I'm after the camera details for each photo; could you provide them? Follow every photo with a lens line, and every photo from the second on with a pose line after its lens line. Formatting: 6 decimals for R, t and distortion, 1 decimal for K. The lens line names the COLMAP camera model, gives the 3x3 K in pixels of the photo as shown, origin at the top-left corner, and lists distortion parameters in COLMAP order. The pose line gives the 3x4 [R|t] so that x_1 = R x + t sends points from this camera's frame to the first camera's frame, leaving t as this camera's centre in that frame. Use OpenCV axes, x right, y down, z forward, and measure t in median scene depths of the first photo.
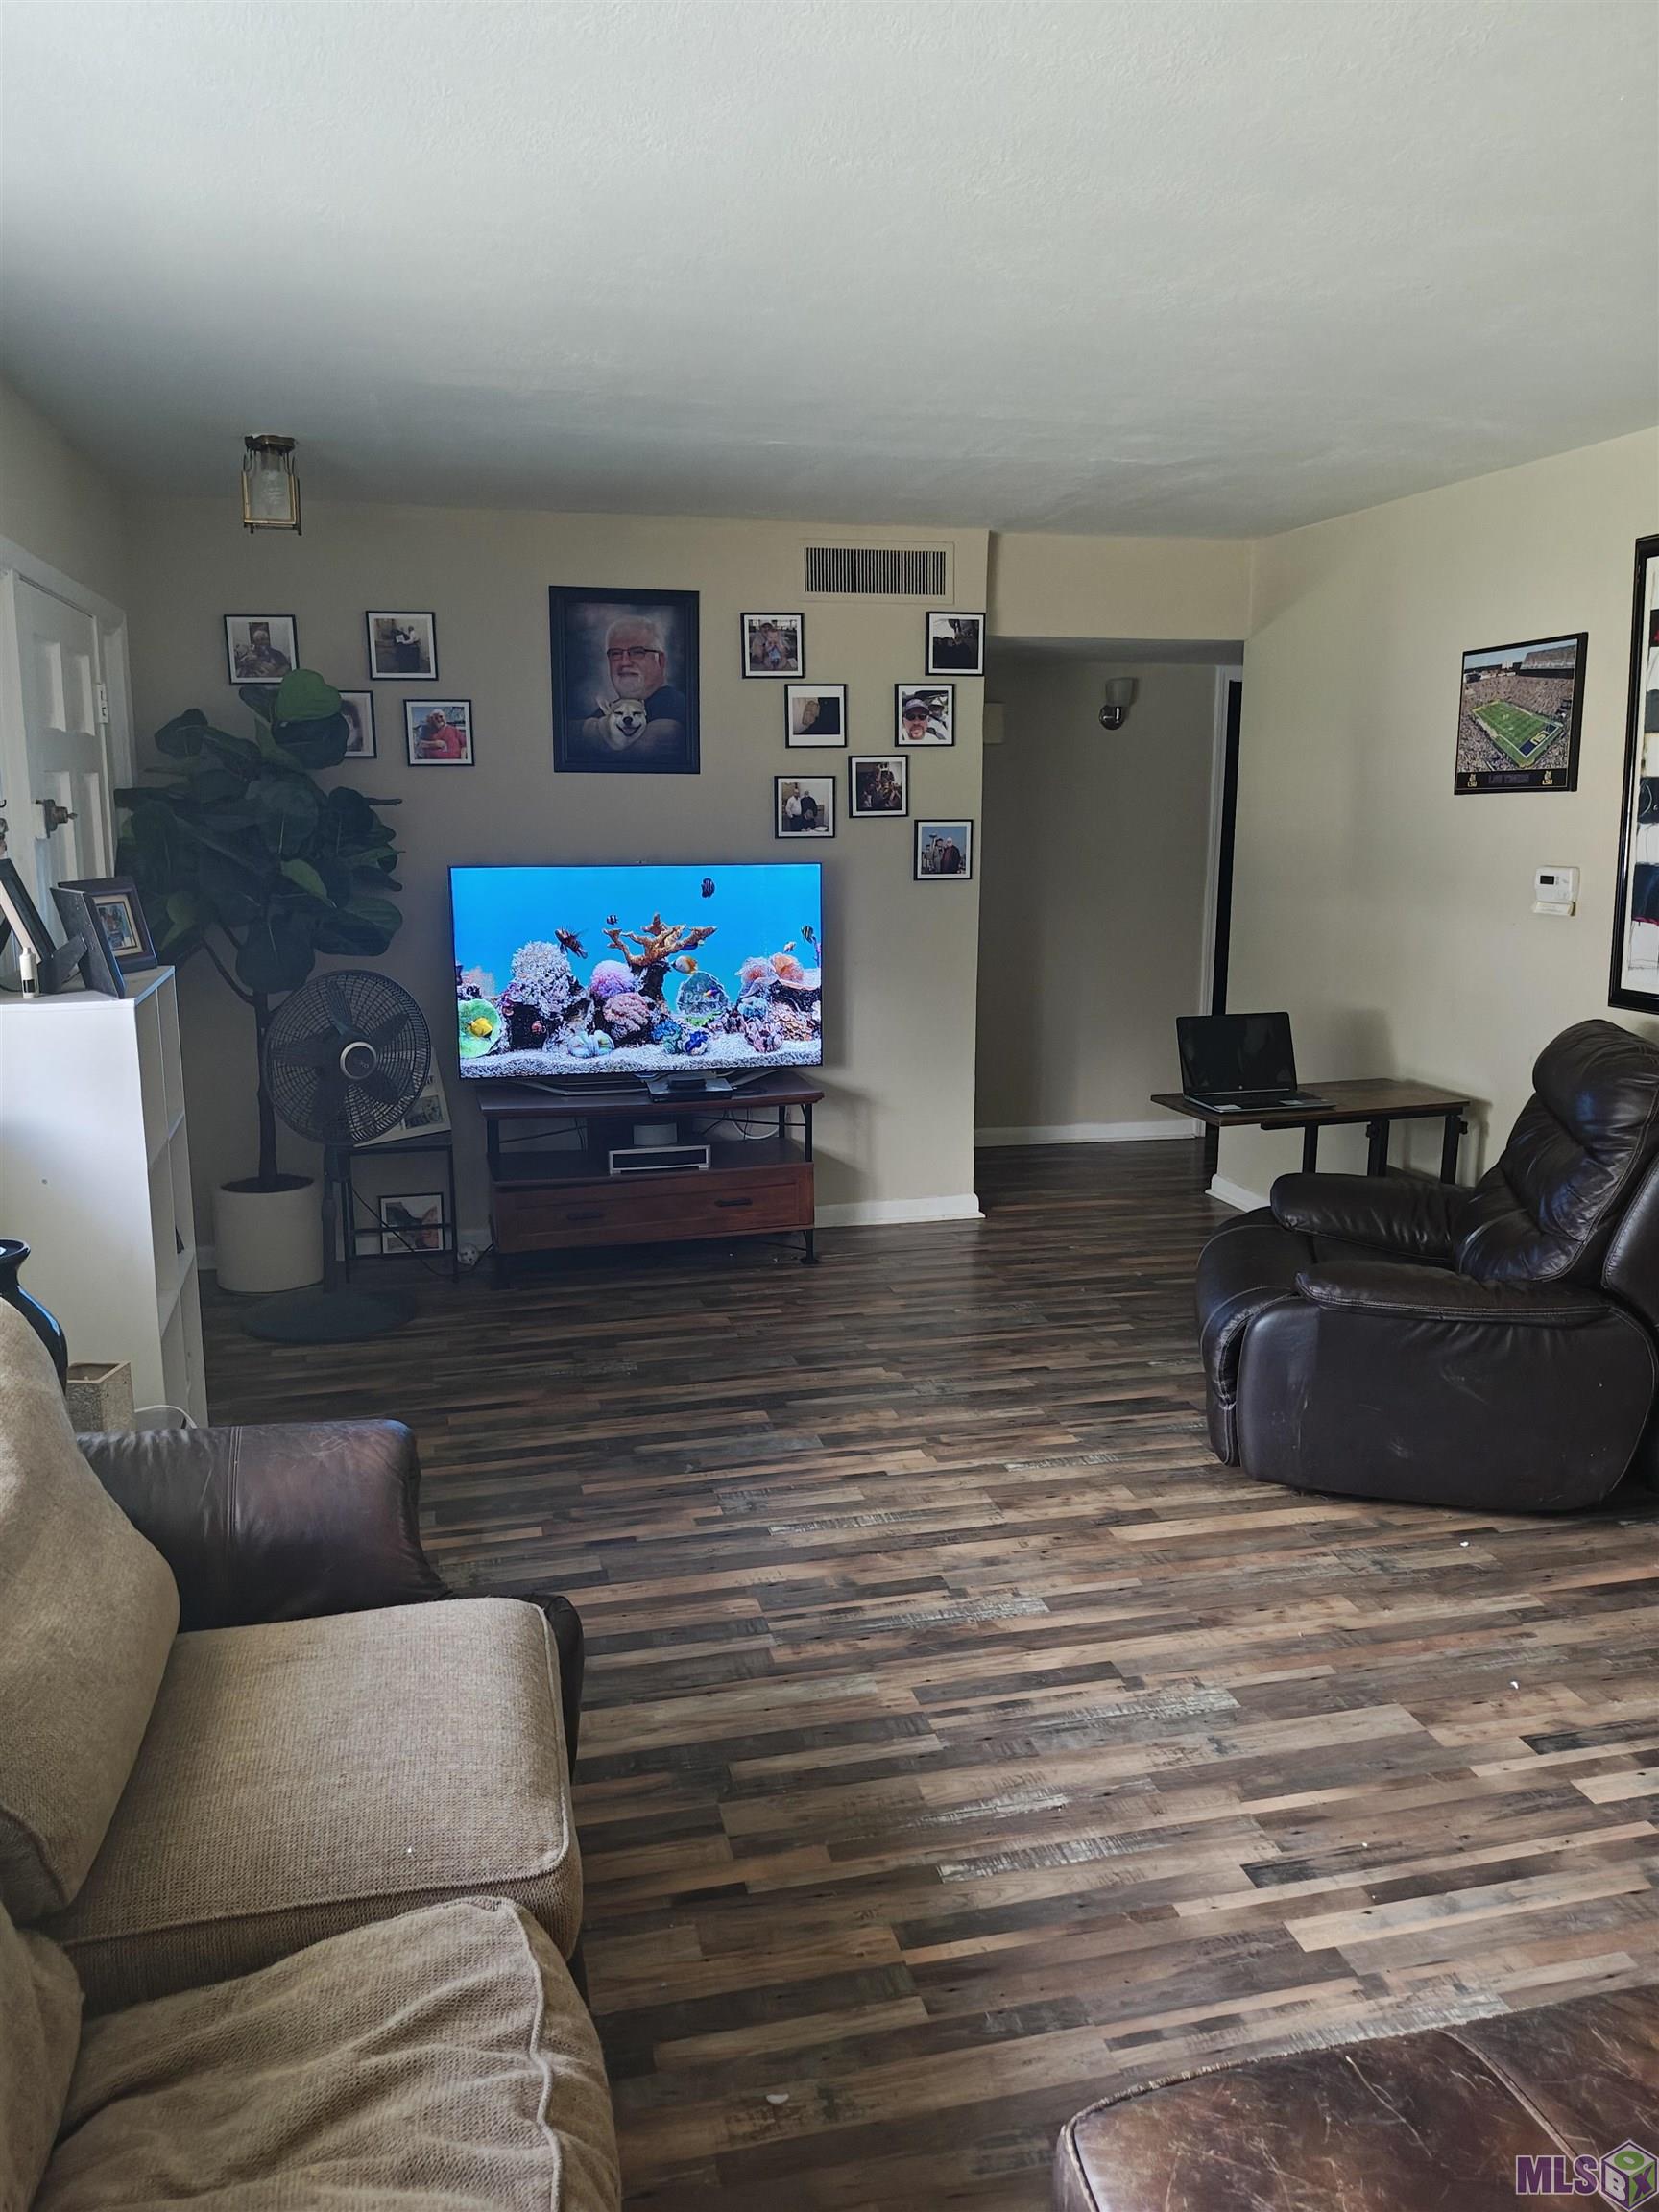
lens RADIAL K [[1633.1, 0, 825.0], [0, 1633.1, 1102.8], [0, 0, 1]] dist [0.011201, 0.000710]
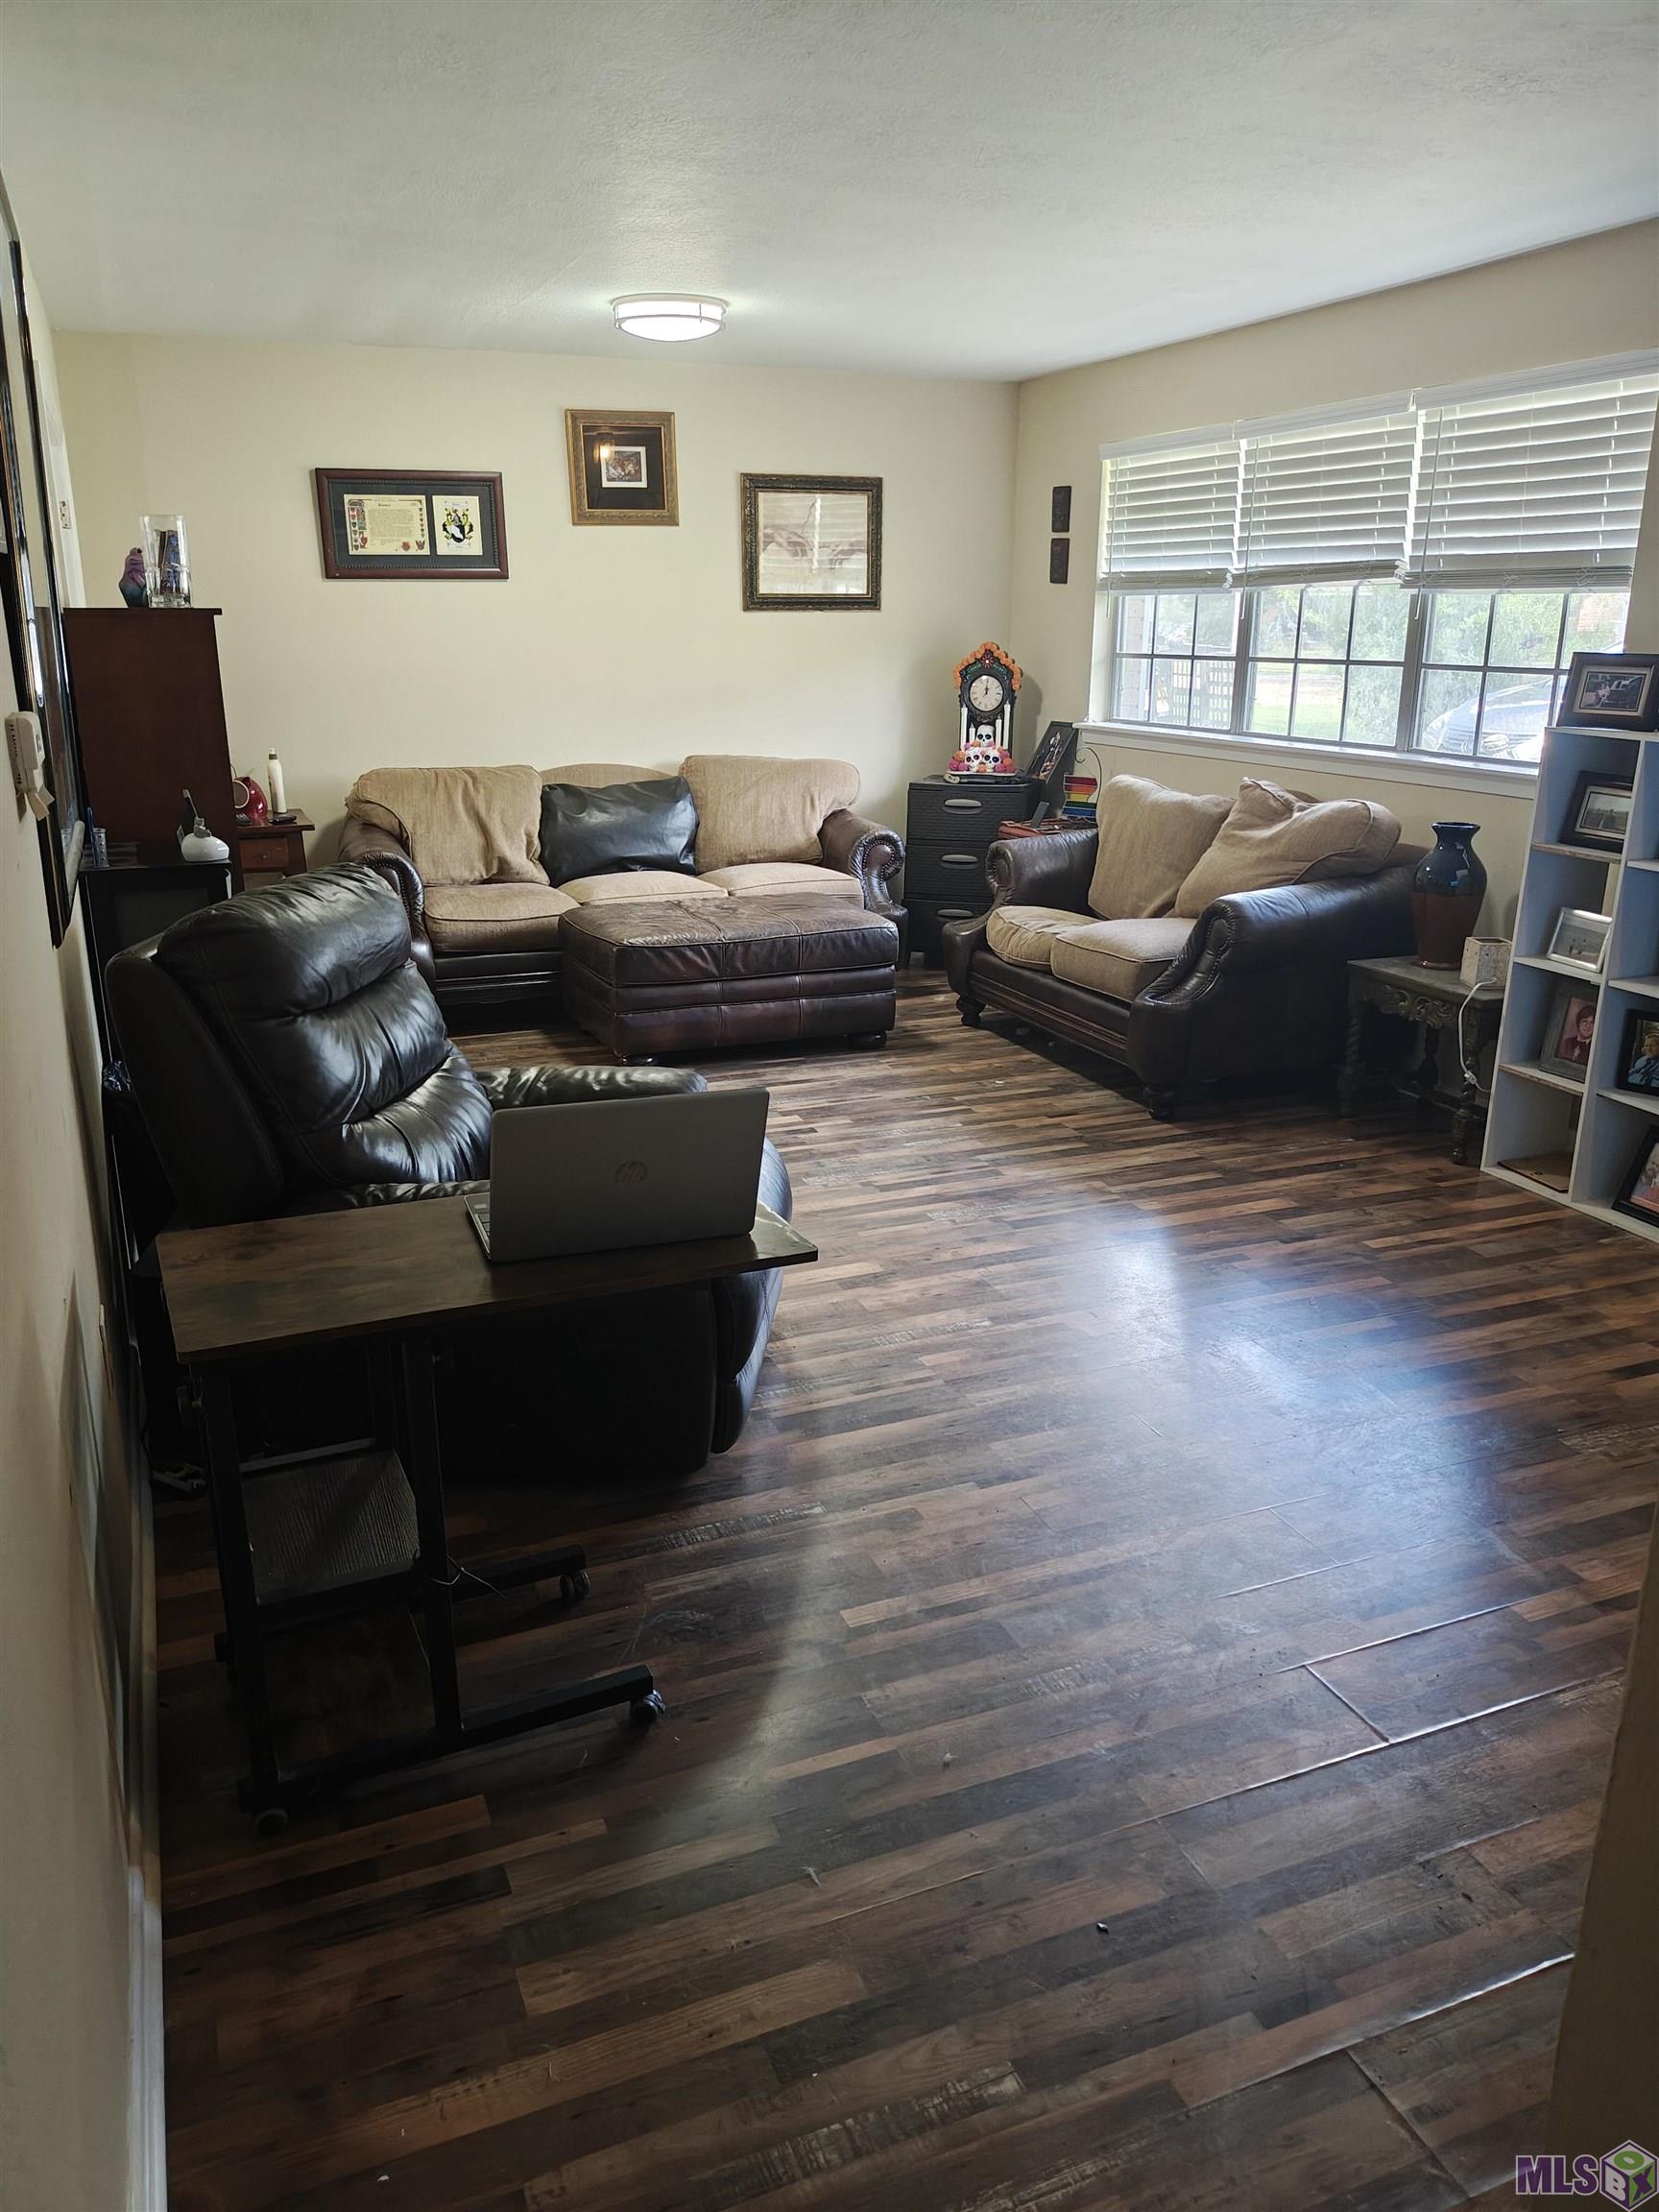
lens RADIAL K [[1633.1, 0, 829.5], [0, 1633.1, 1105.8], [0, 0, 1]] dist [0.011201, 0.000710]
pose [[-0.989967, 0.044020, -0.134264, 0.416615], [-0.023180, 0.886761, 0.461646, -0.412219], [0.139382, 0.460127, -0.876844, 2.256496]]
